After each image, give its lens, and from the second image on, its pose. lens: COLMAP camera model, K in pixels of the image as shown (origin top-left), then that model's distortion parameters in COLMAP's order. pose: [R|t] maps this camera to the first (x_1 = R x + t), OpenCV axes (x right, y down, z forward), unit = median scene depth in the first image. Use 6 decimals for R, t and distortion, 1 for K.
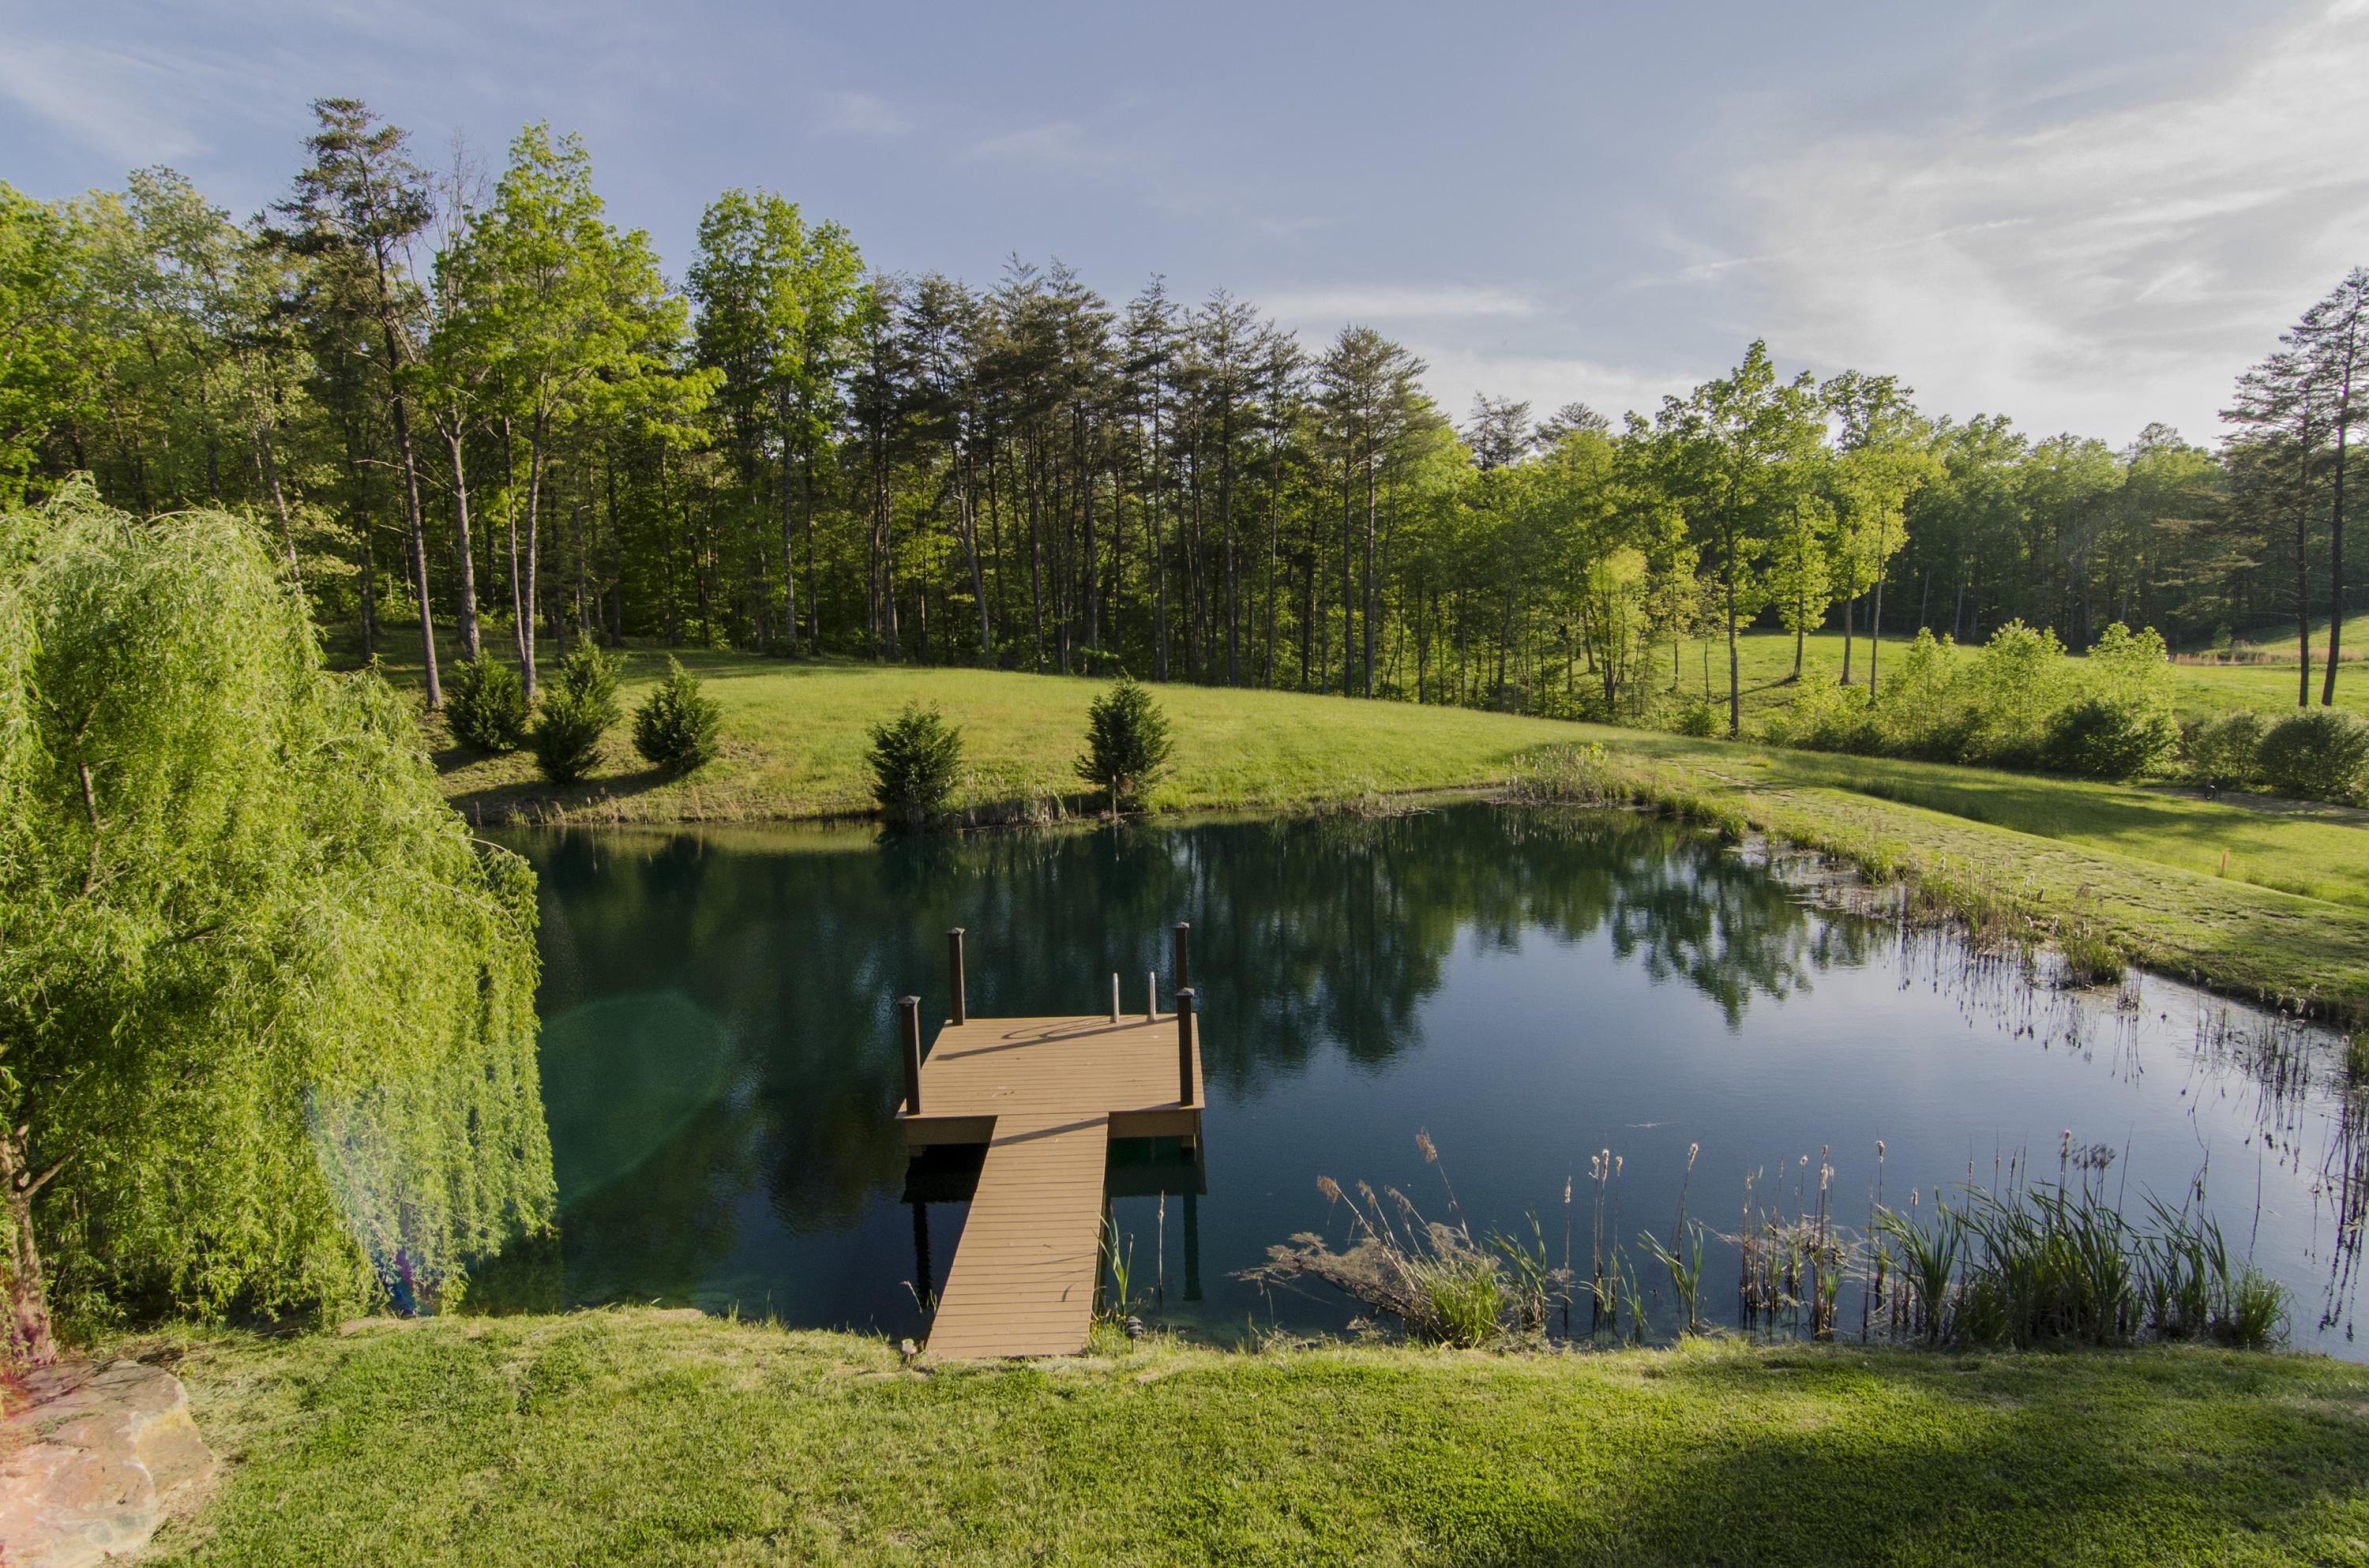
lens RADIAL K [[1234.7, 0, 1184.5], [0, 1234.7, 784.0], [0, 0, 1]] dist [0.001283, 0.000437]
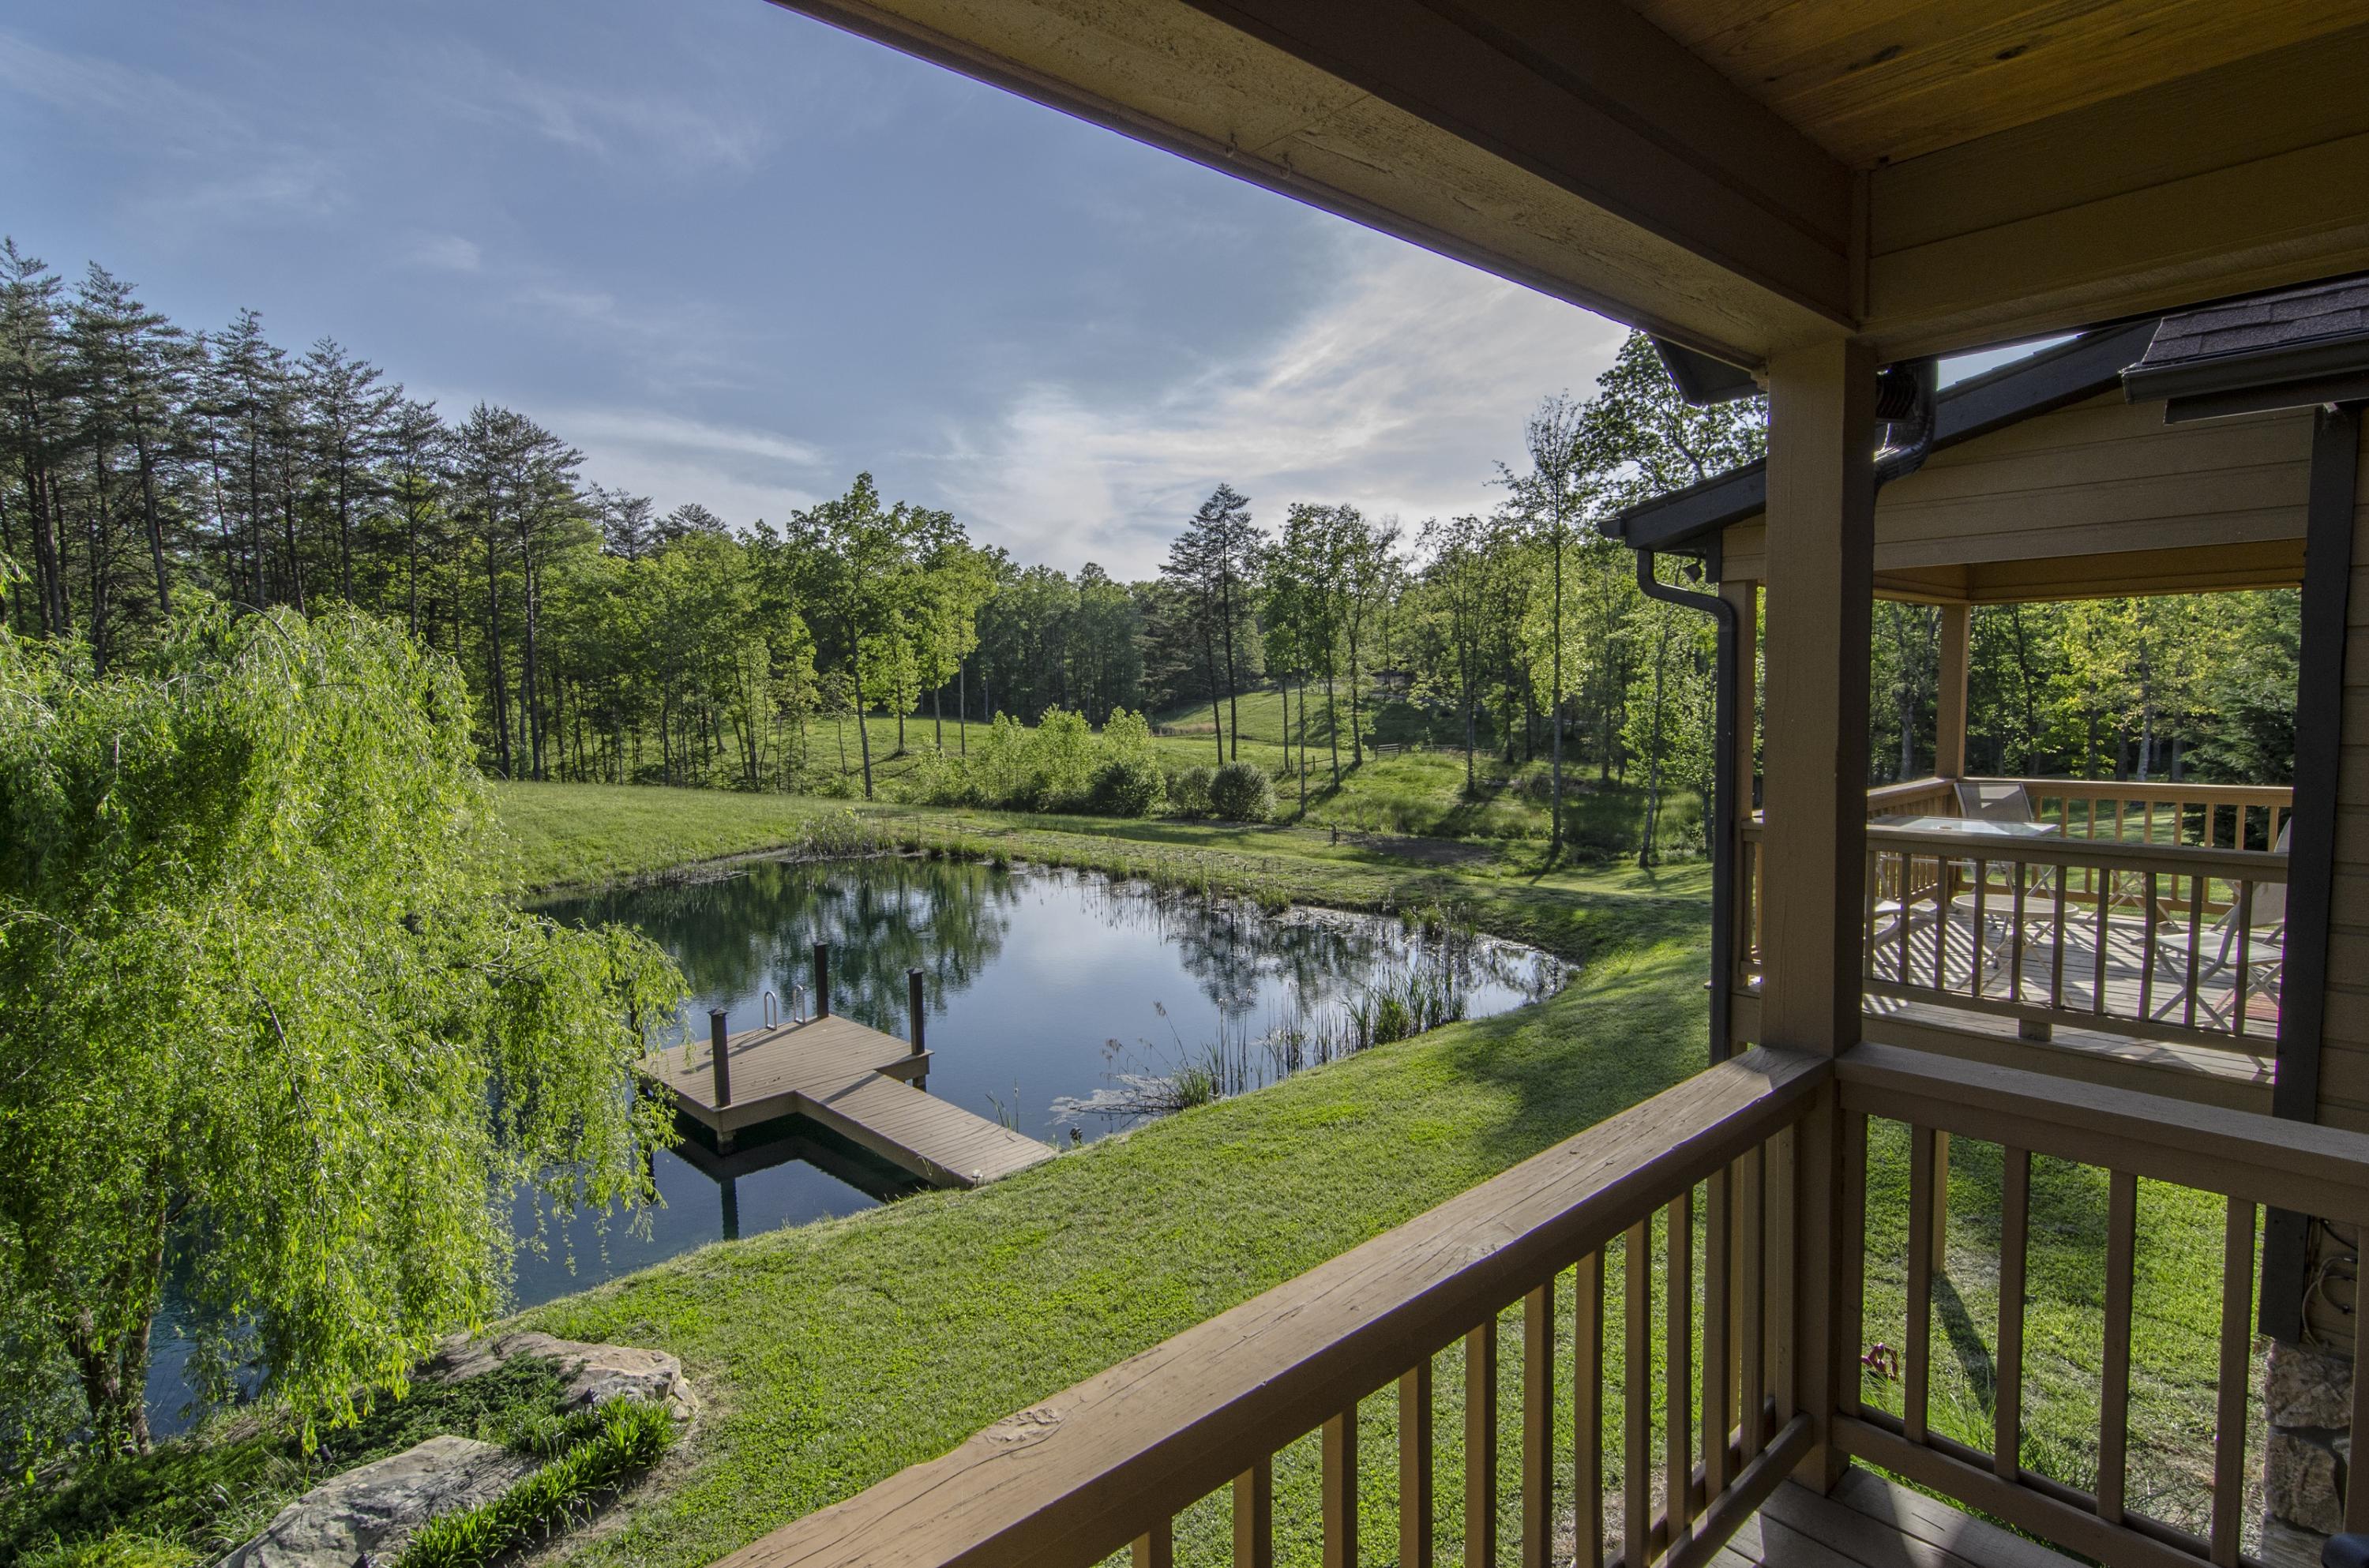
lens RADIAL K [[1217.5, 0, 1184.5], [0, 1217.5, 784.0], [0, 0, 1]] dist [-0.000872, -0.000022]
pose [[0.720683, -0.043598, 0.691893, -0.140702], [0.089462, 0.995524, -0.030455, 0.004994], [-0.687469, 0.083847, 0.721358, -0.042548]]
